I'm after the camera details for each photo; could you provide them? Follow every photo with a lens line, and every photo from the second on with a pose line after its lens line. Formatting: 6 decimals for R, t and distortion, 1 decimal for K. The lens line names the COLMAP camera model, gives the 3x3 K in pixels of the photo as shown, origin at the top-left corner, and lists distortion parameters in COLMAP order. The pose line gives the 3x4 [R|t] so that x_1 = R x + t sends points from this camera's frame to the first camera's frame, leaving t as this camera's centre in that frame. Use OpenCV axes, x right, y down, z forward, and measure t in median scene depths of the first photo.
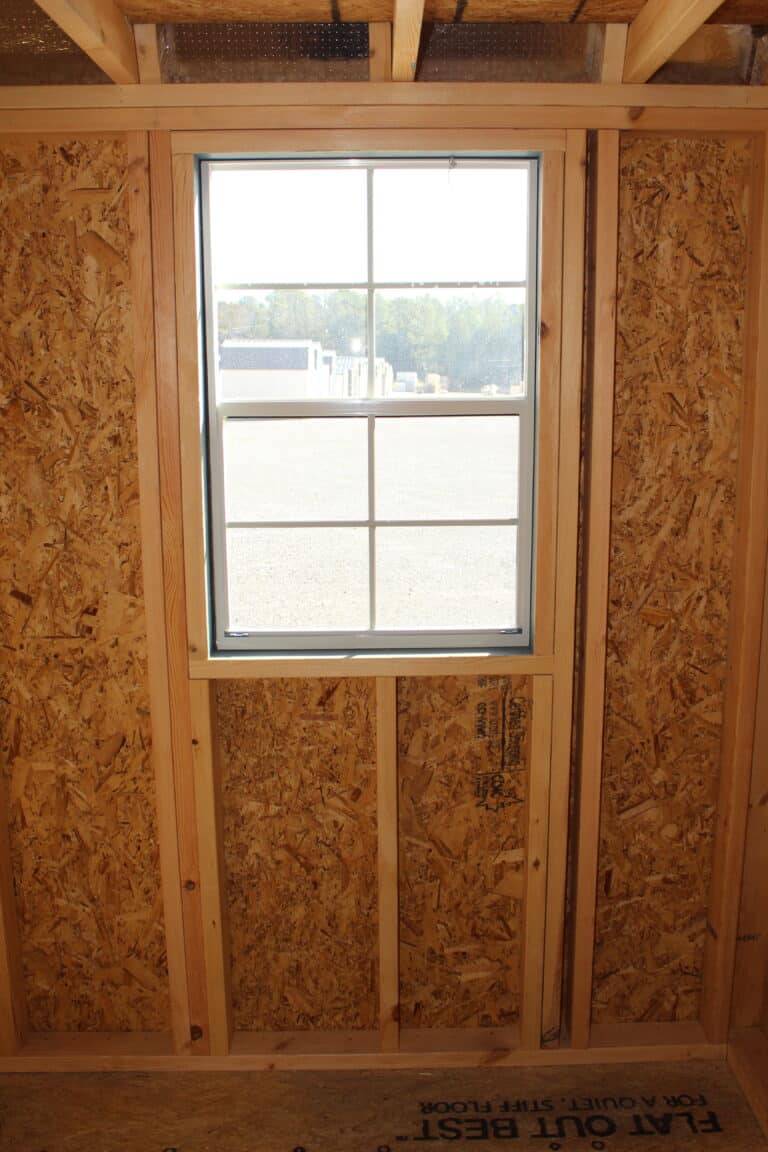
lens RADIAL K [[1107.7, 0, 387.1], [0, 1107.7, 576.2], [0, 0, 1]] dist [-0.091656, 0.000000]
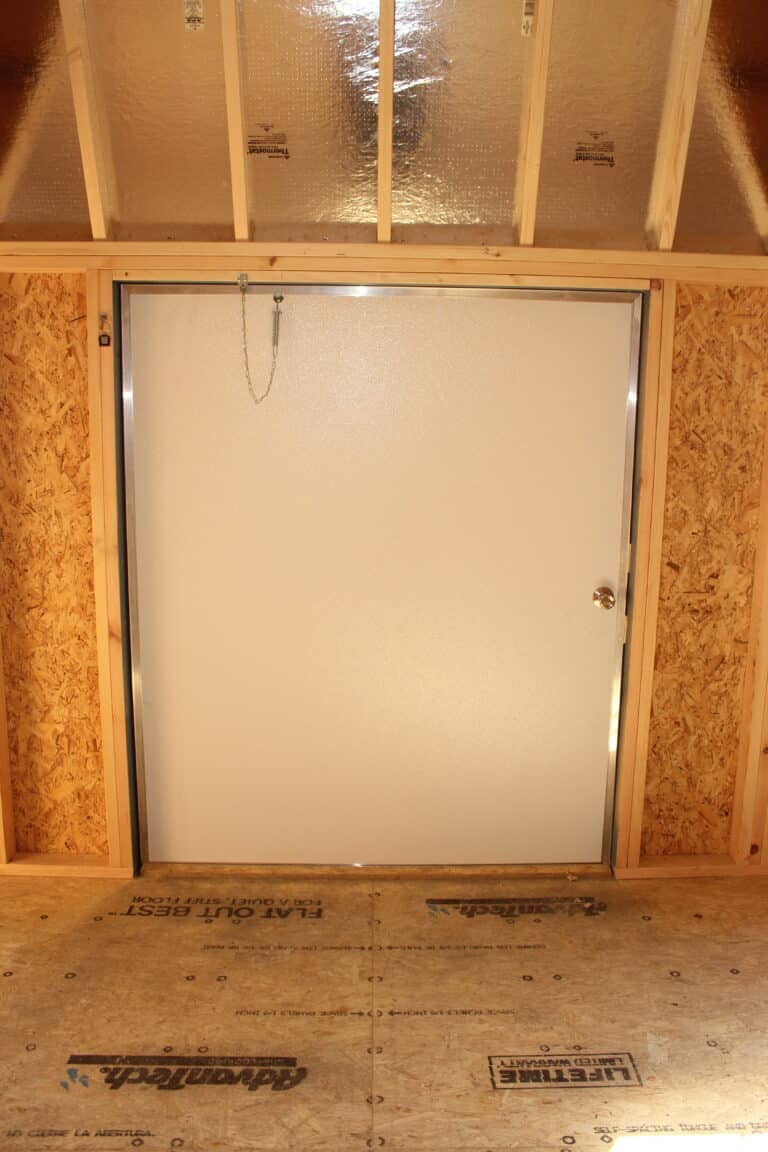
lens RADIAL K [[972.3, 0, 381.2], [0, 972.3, 563.9], [0, 0, 1]] dist [-0.158926, 0.110046]
pose [[0.999875, 0.015516, 0.003021, -0.757830], [-0.015406, 0.999324, -0.033381, 0.068161], [-0.003537, 0.033330, 0.999438, -0.375784]]
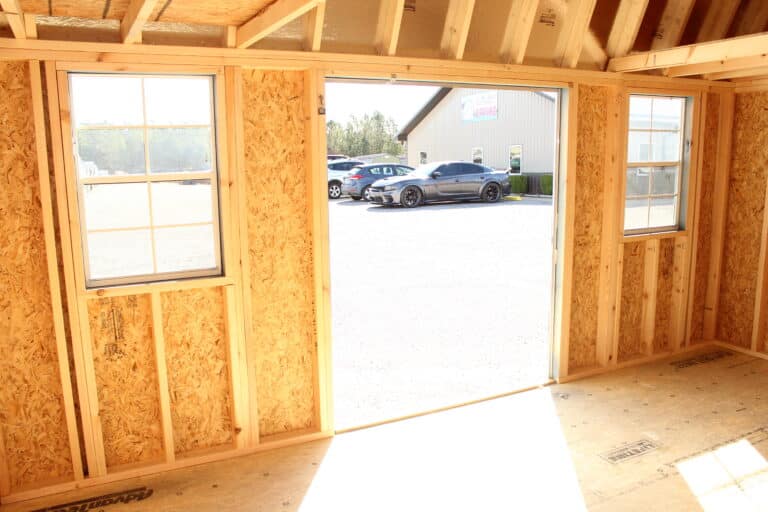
lens RADIAL K [[648.2, 0, 387.3], [0, 648.2, 264.0], [0, 0, 1]] dist [-0.158926, 0.110046]
pose [[0.901111, -0.087018, 0.424768, -1.621232], [0.099679, 0.994990, -0.007626, 0.097564], [-0.421976, 0.049212, 0.905270, -0.454279]]
